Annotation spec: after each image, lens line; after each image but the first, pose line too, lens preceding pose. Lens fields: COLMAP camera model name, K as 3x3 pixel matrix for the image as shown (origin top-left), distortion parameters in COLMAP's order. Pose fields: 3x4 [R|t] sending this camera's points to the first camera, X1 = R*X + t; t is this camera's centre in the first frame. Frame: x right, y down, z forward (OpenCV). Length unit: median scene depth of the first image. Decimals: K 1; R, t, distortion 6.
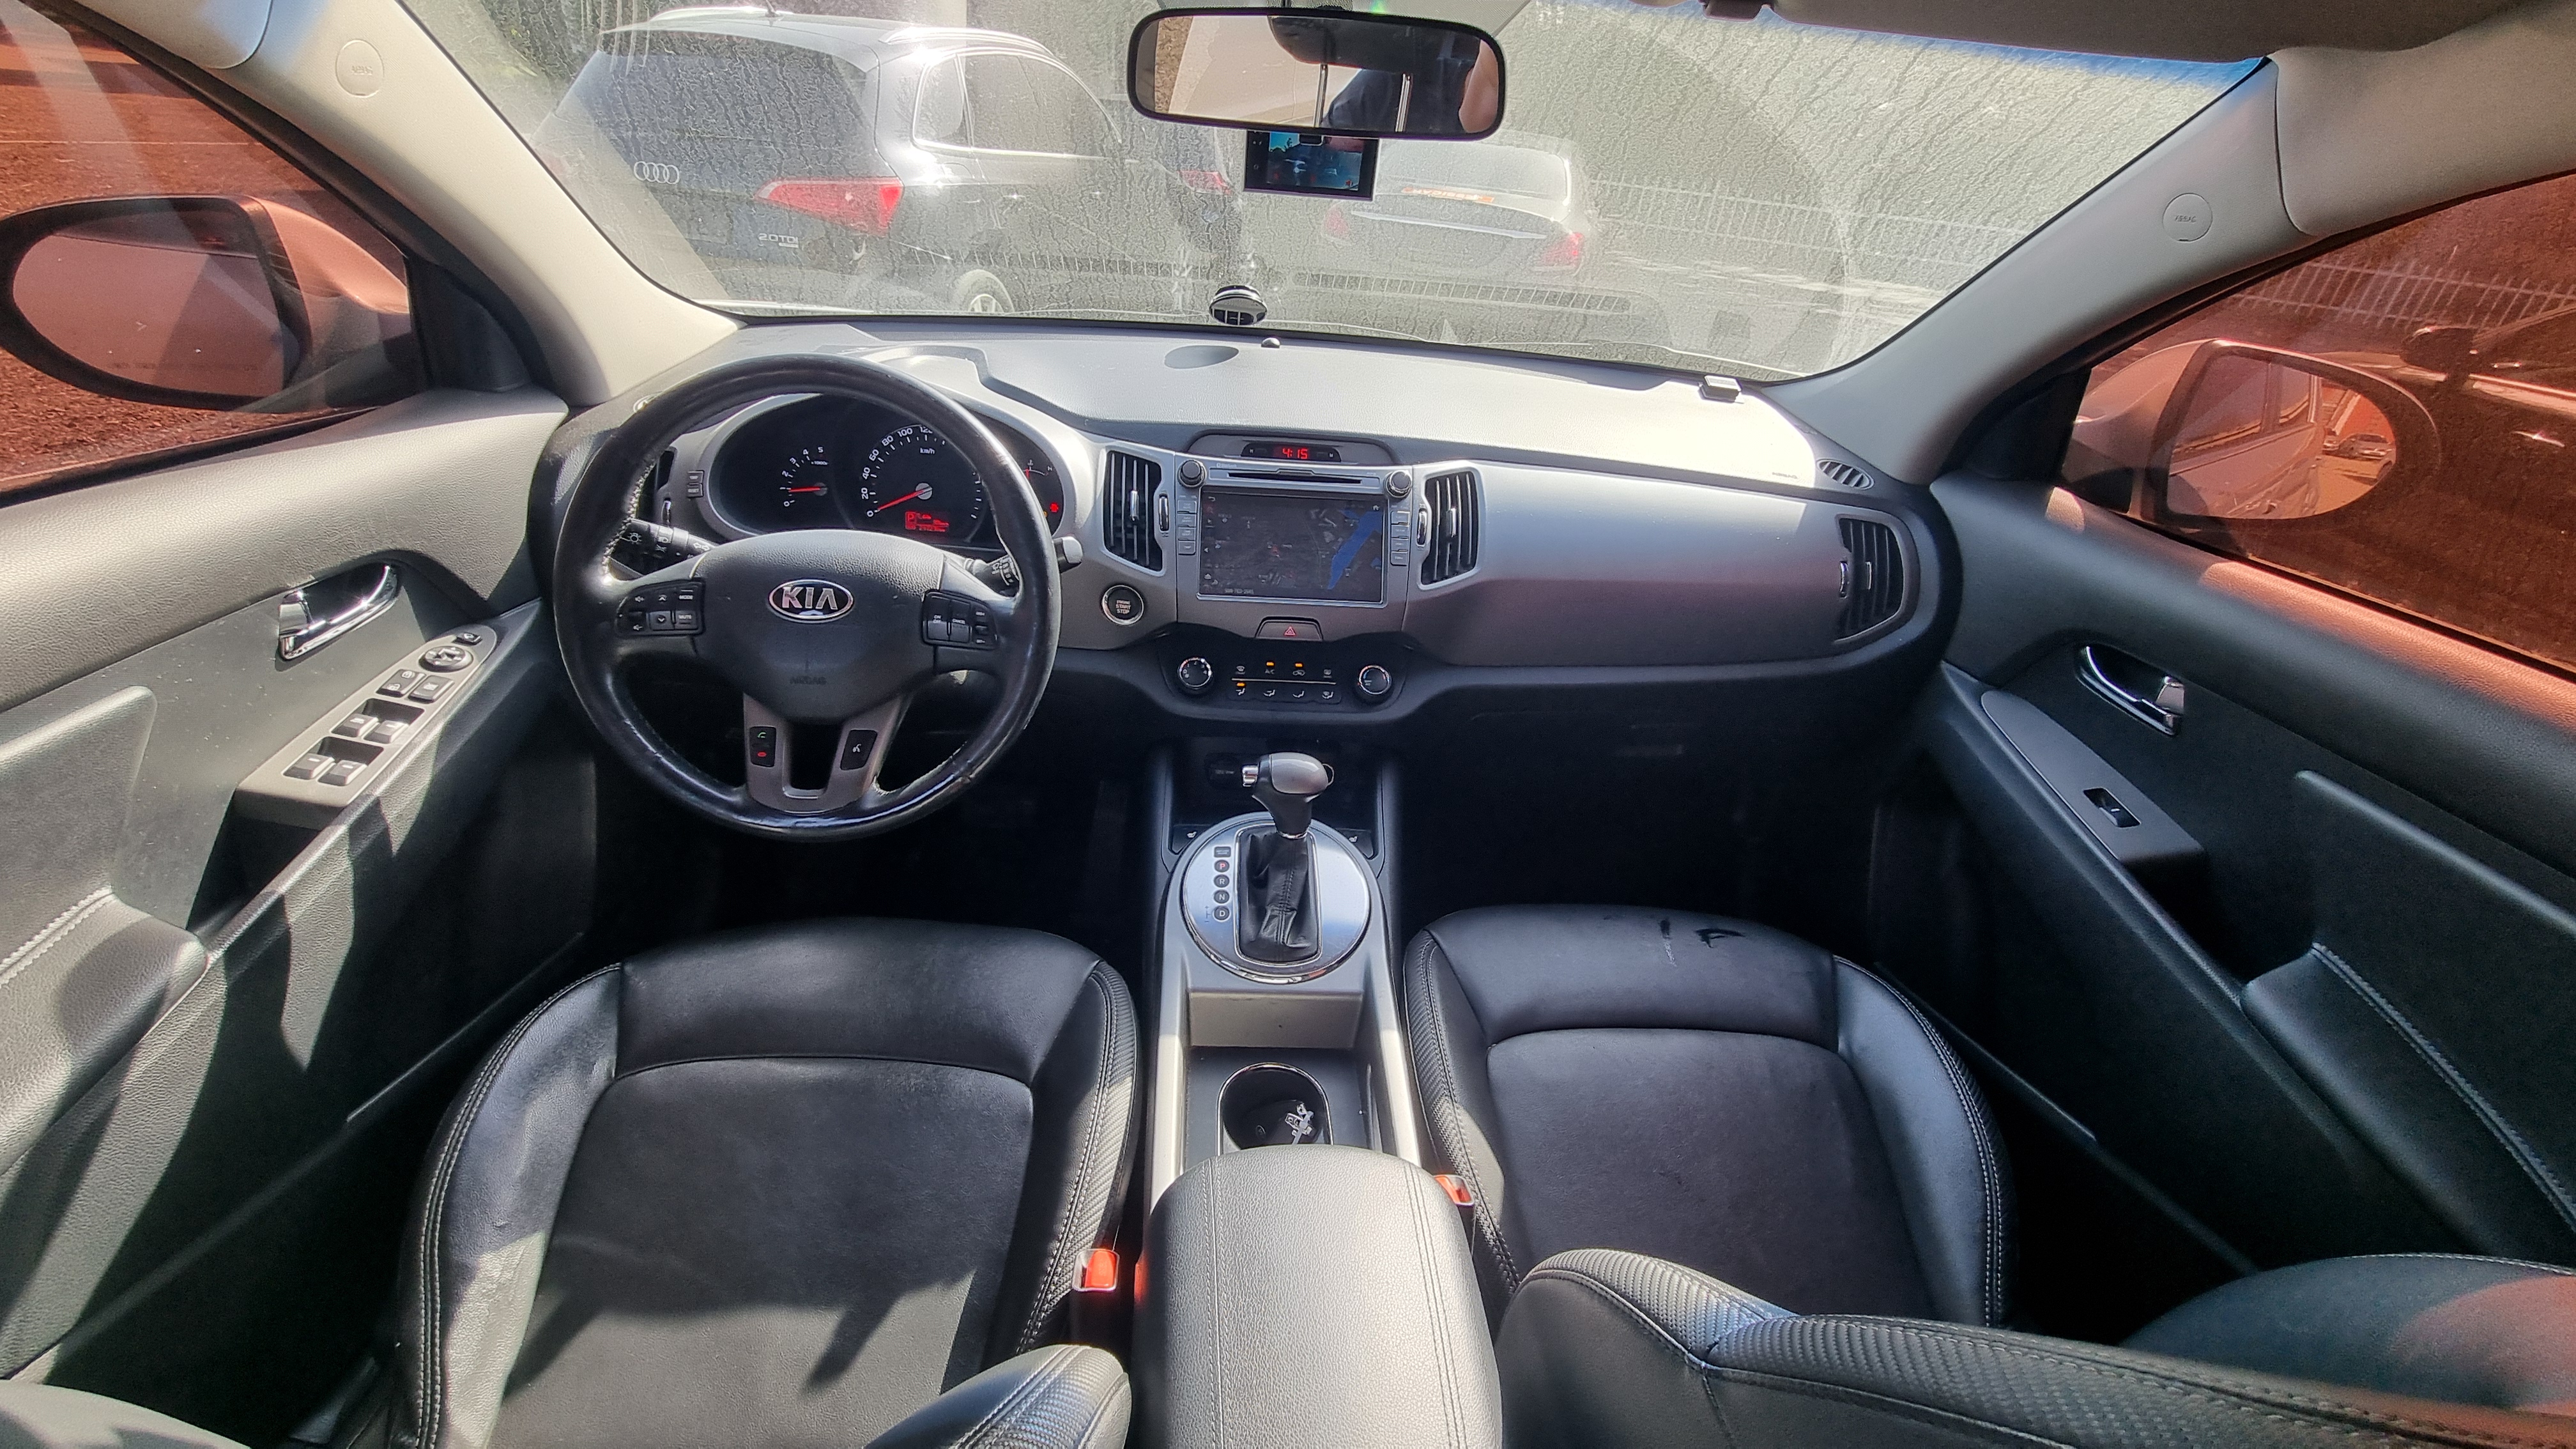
lens RADIAL K [[1075.4, 0, 1268.4], [0, 1075.4, 716.8], [0, 0, 1]] dist [0.001644, 0.000732]
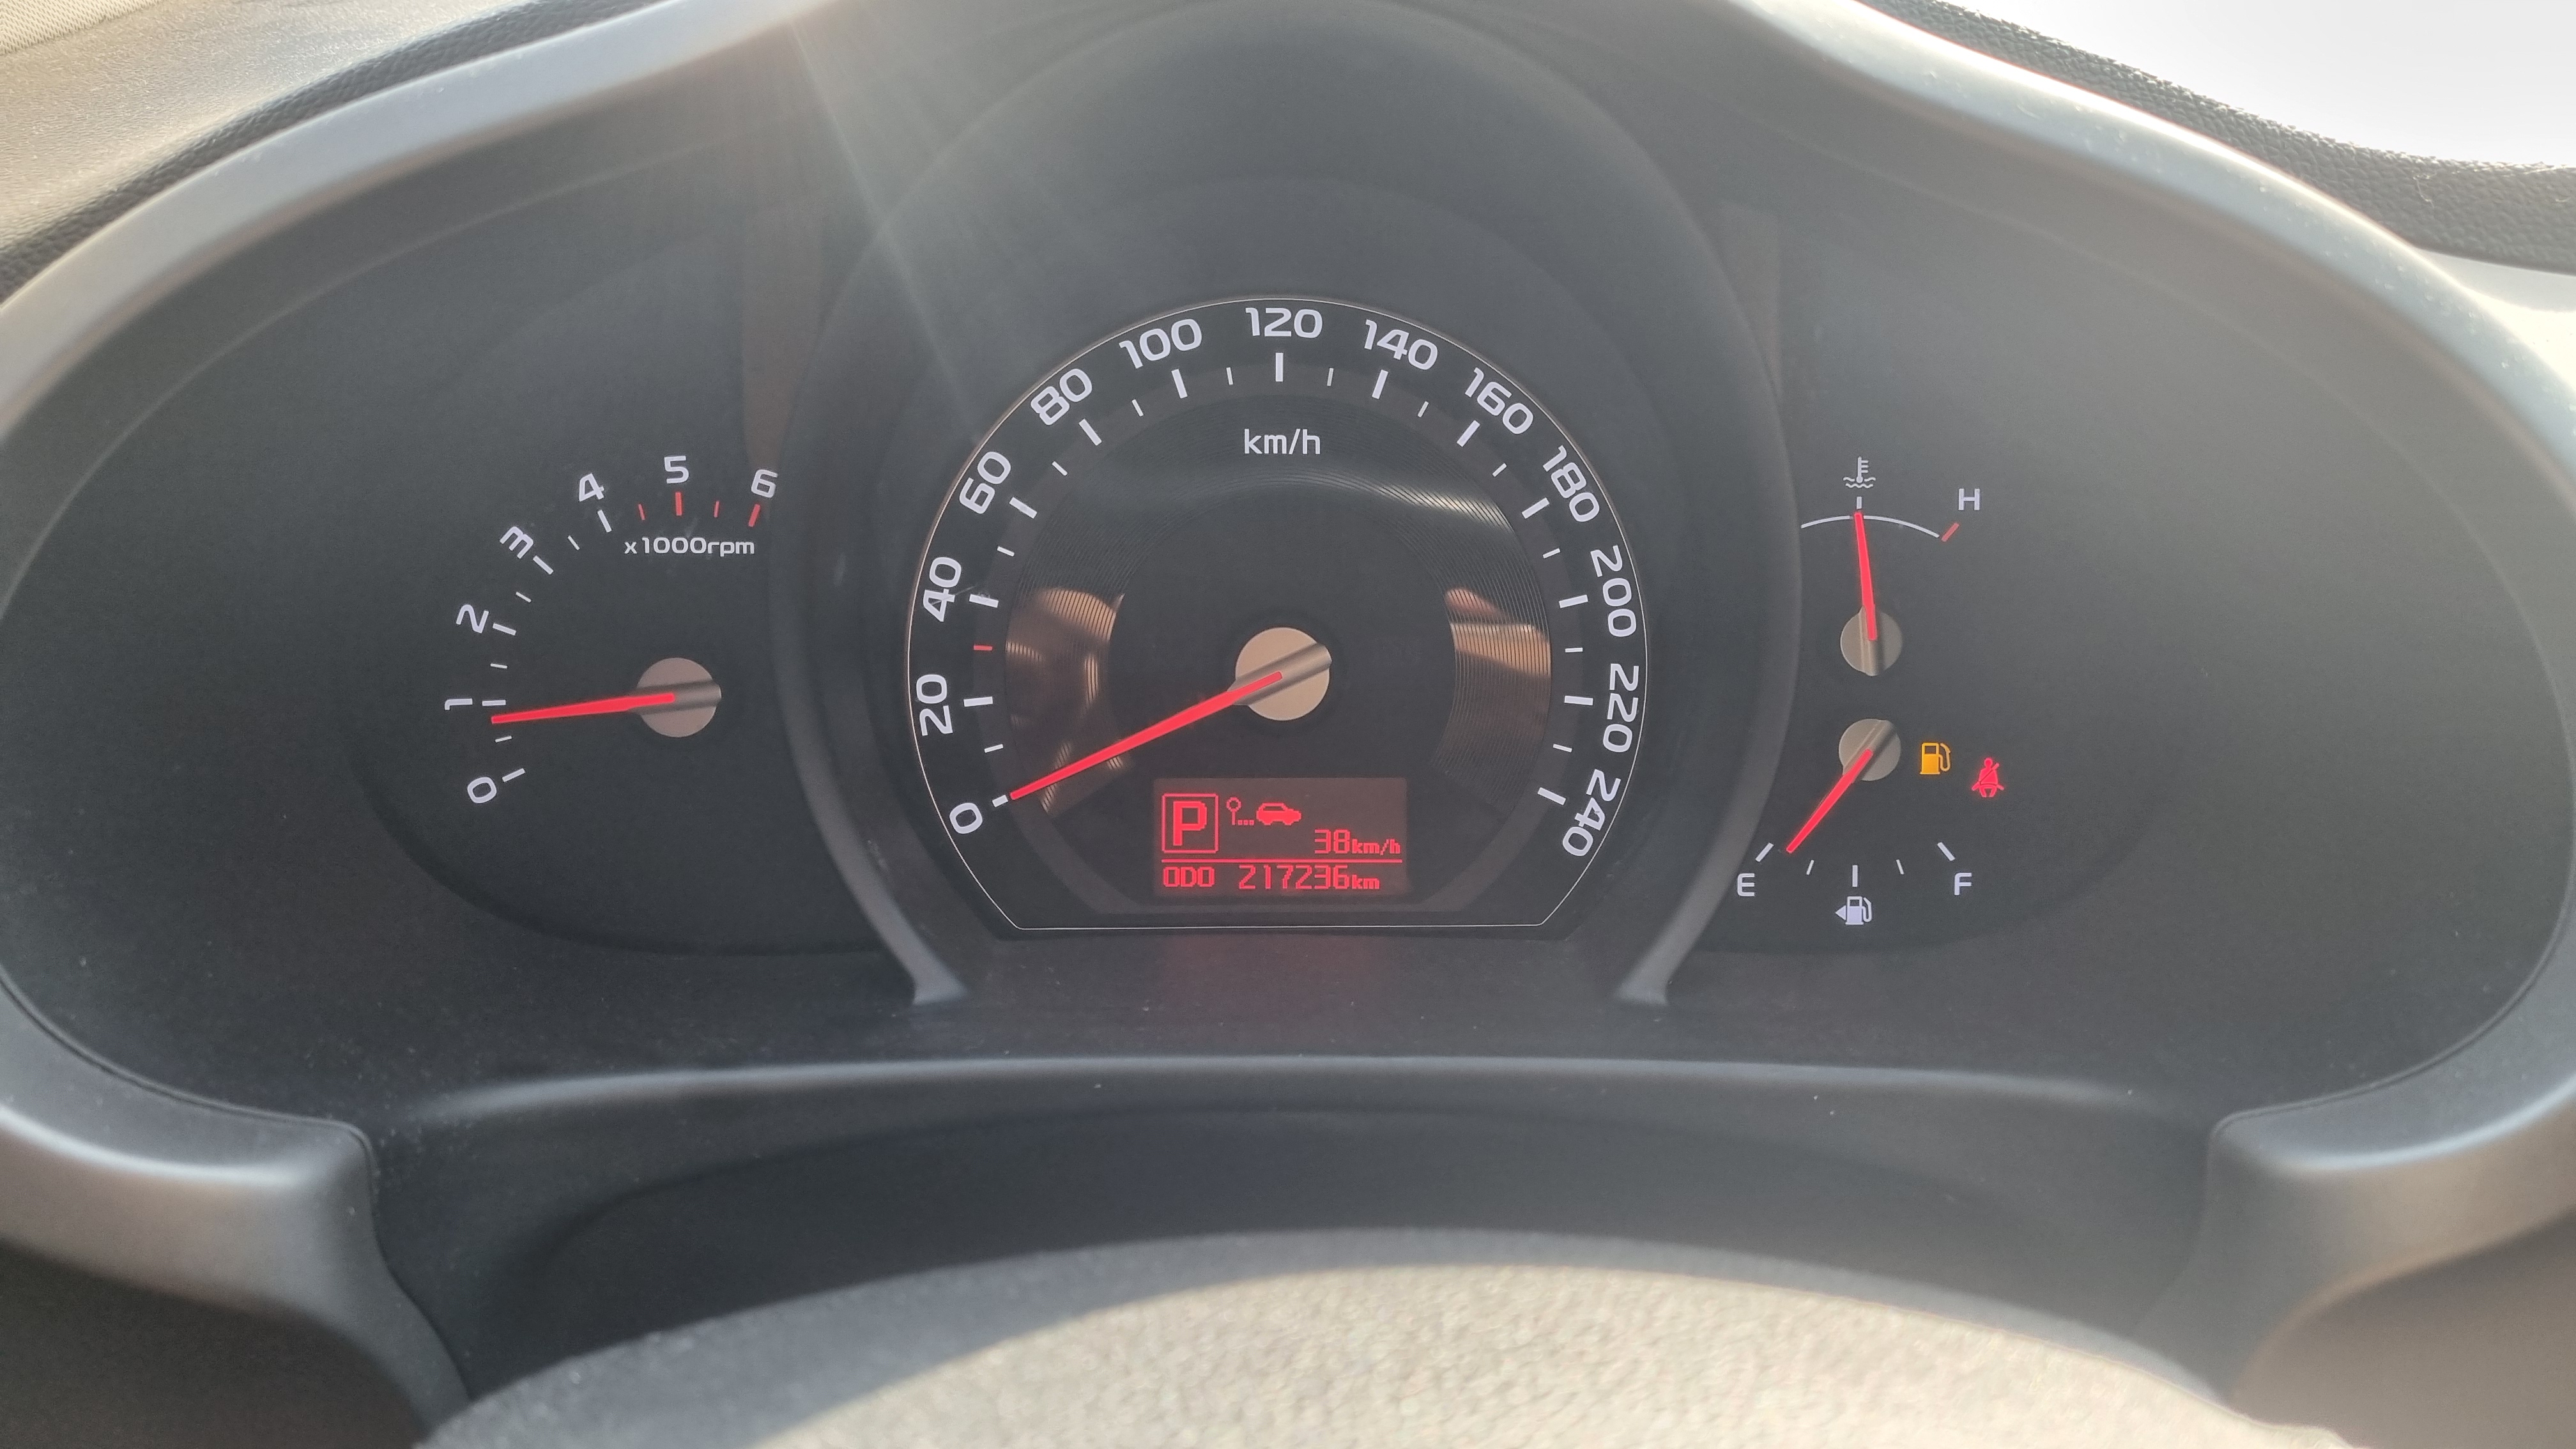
lens RADIAL K [[1964.3, 0, 1292.2], [0, 1964.3, 732.1], [0, 0, 1]] dist [0.057689, -0.016964]
pose [[0.998004, -0.057865, -0.025298, -0.362345], [0.053953, 0.989416, -0.134700, -0.184084], [0.032825, 0.133066, 0.990563, 0.806399]]
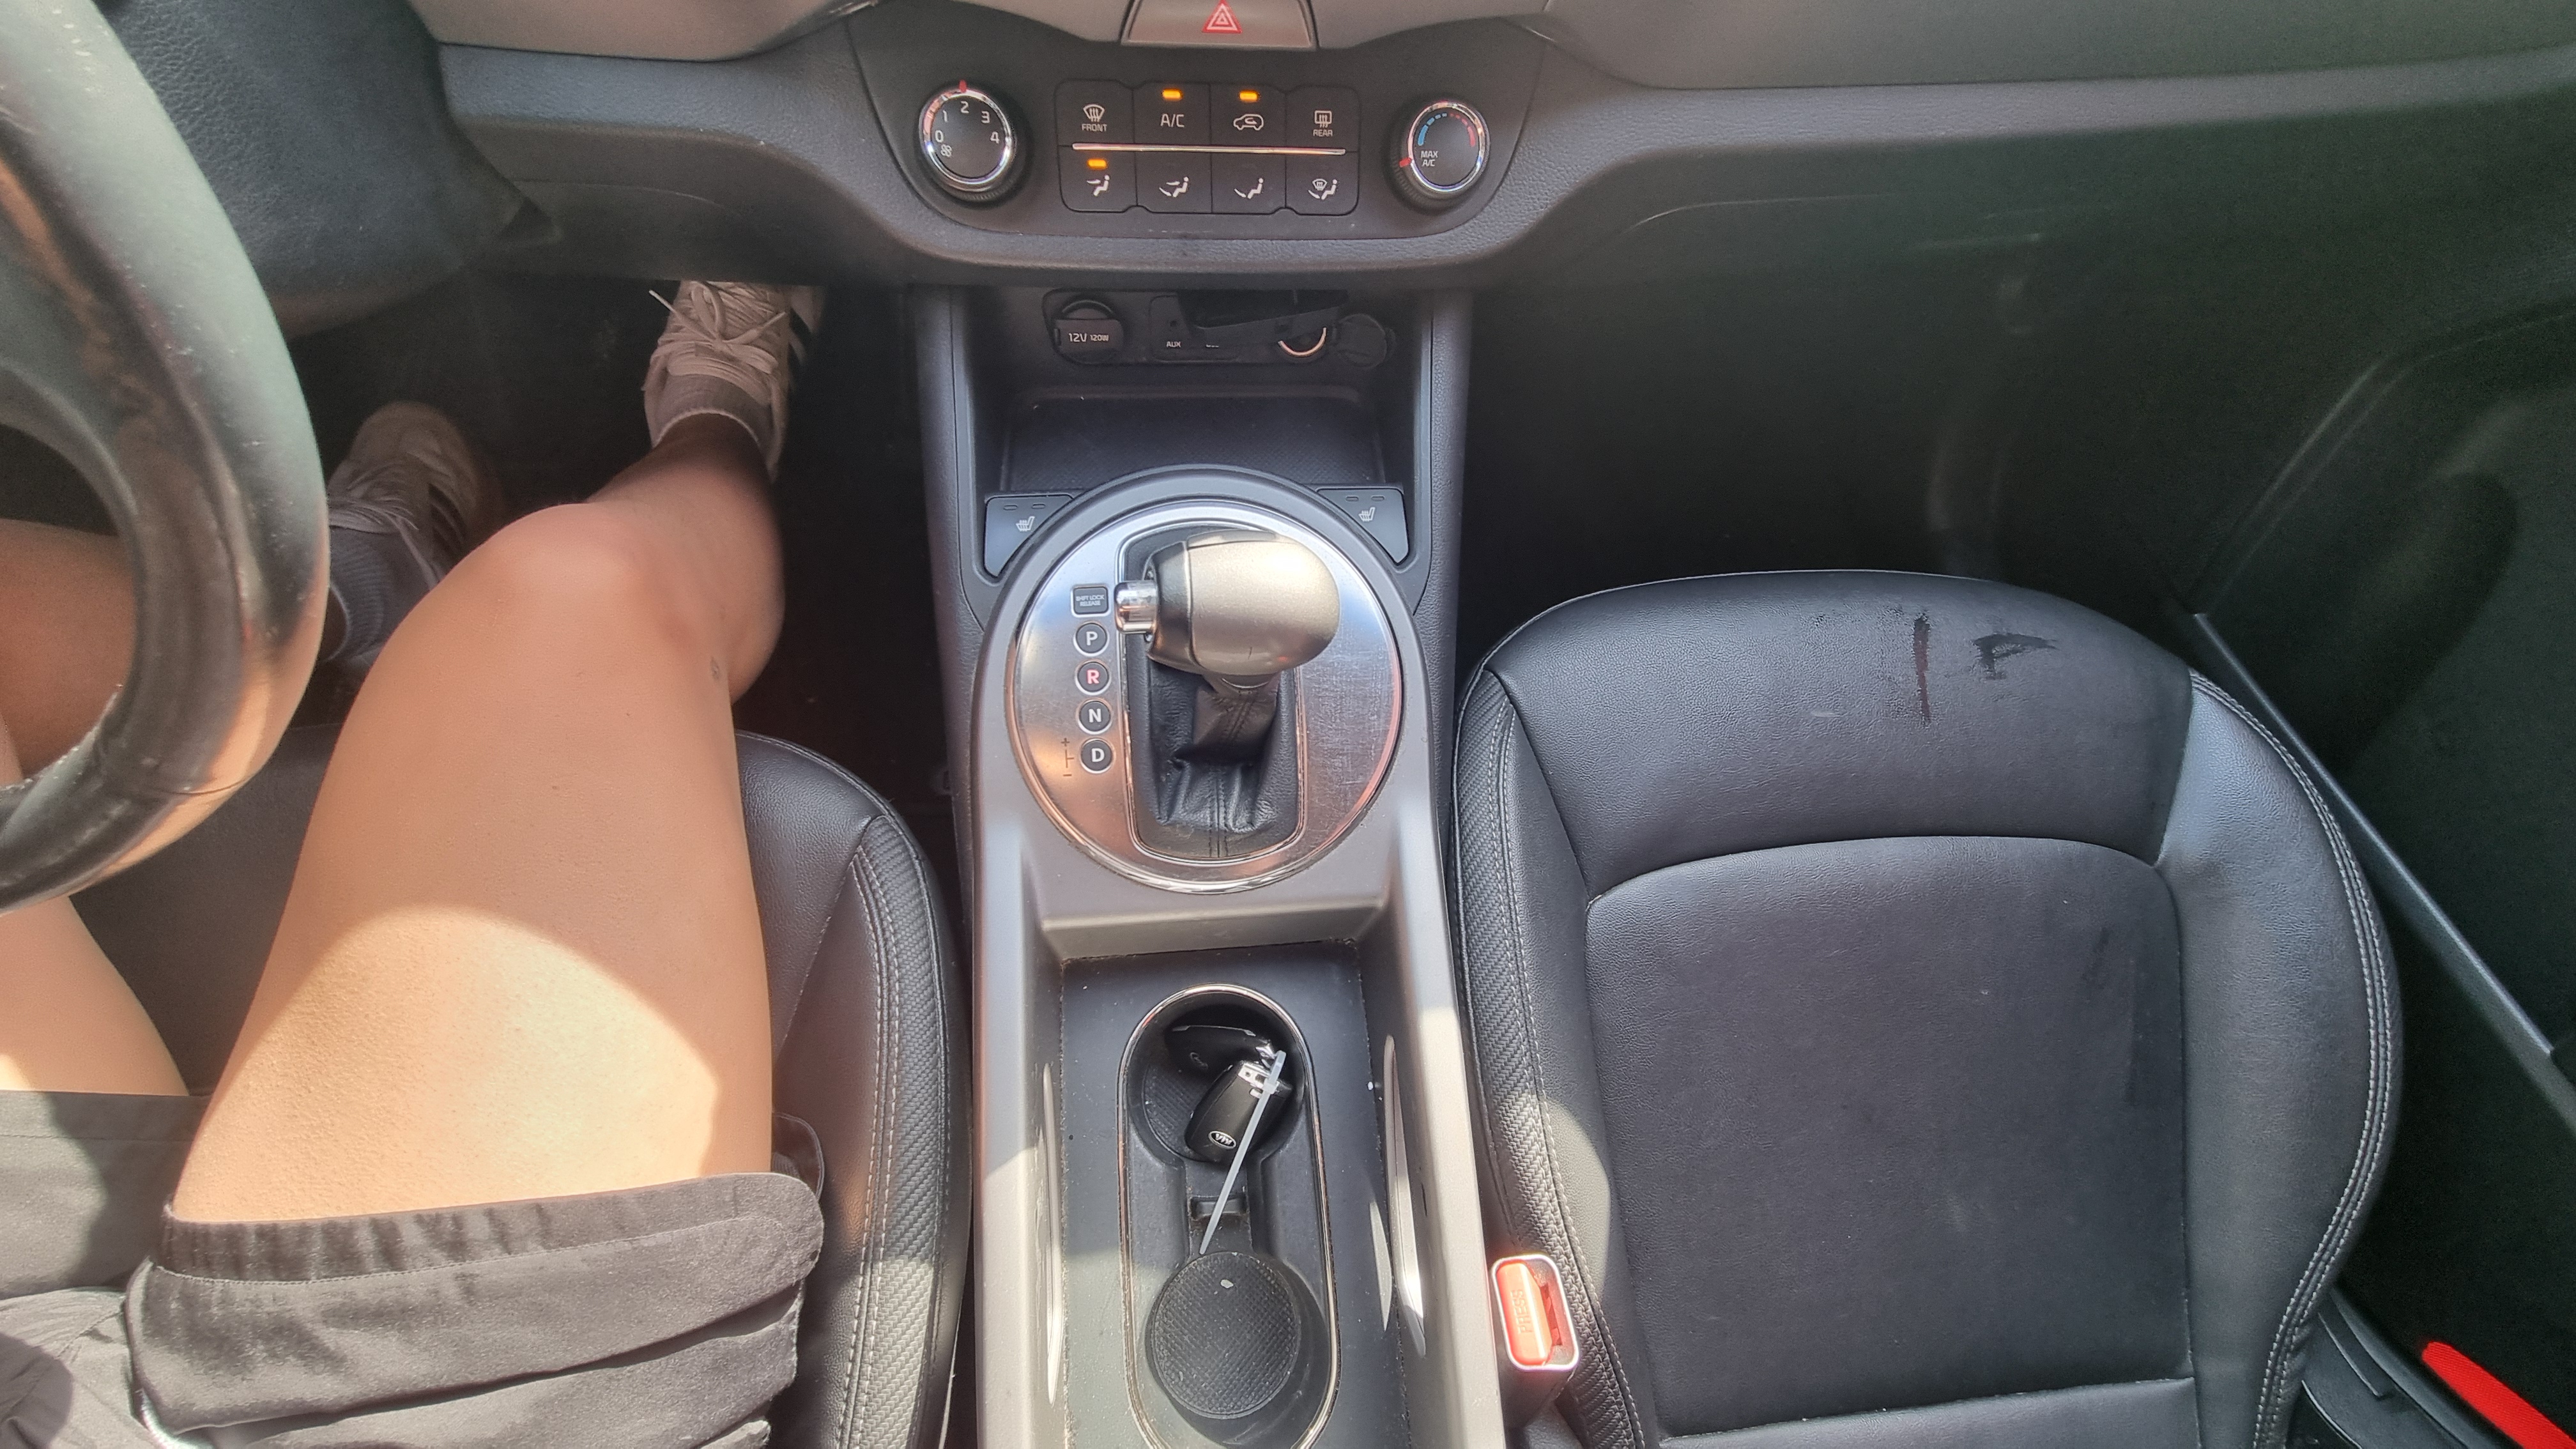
lens RADIAL K [[1075.4, 0, 1283.4], [0, 1075.4, 724.7], [0, 0, 1]] dist [0.001644, 0.000732]
pose [[0.998435, -0.029557, 0.047471, 0.017674], [-0.007222, 0.773643, 0.633581, -0.130950], [-0.055452, -0.632932, 0.772219, 0.637498]]
